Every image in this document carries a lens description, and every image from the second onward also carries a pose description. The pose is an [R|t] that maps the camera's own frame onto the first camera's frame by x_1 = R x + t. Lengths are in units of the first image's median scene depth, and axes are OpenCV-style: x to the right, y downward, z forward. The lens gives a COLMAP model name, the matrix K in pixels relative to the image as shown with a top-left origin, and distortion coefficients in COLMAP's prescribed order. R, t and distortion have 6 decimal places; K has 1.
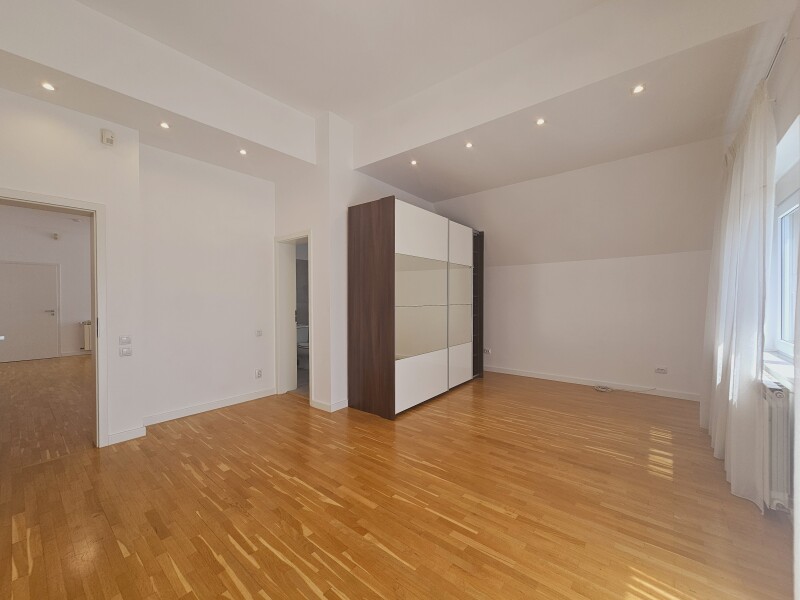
lens RADIAL K [[327.3, 0, 400.0], [0, 327.3, 300.0], [0, 0, 1]] dist [-0.002342, 0.000122]
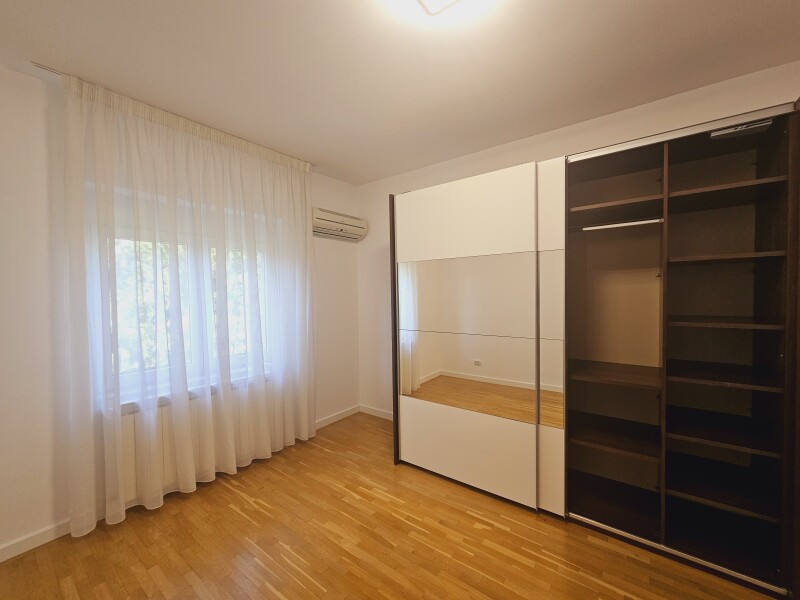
lens RADIAL K [[327.3, 0, 400.0], [0, 327.3, 300.0], [0, 0, 1]] dist [-0.002342, 0.000122]
pose [[0.031974, 0.028632, -0.999079, 0.661375], [0.006506, 0.999562, 0.028854, -0.059914], [0.999468, -0.007422, 0.031774, 0.820752]]
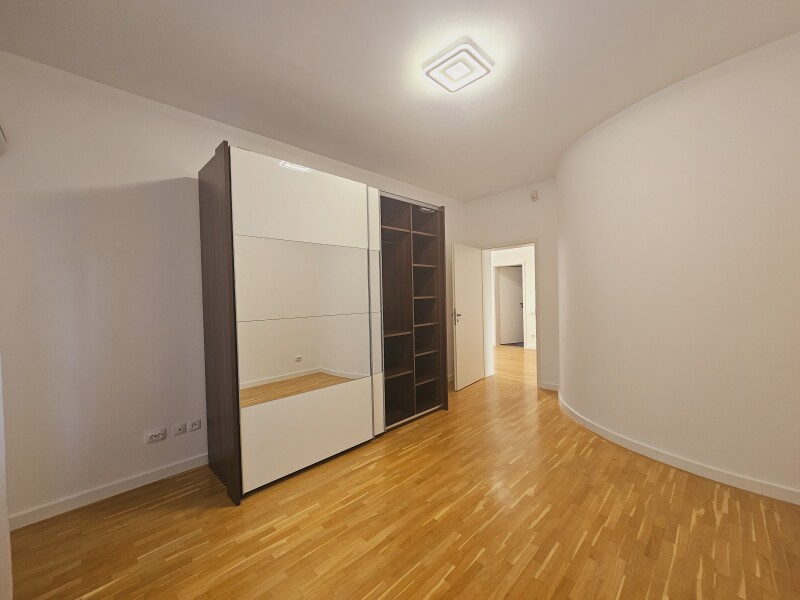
lens RADIAL K [[327.3, 0, 400.0], [0, 327.3, 300.0], [0, 0, 1]] dist [-0.002342, 0.000122]
pose [[0.993582, -0.019752, -0.111374, 0.299845], [0.020850, 0.999745, 0.008705, -0.015541], [0.111173, -0.010972, 0.993740, 0.352107]]
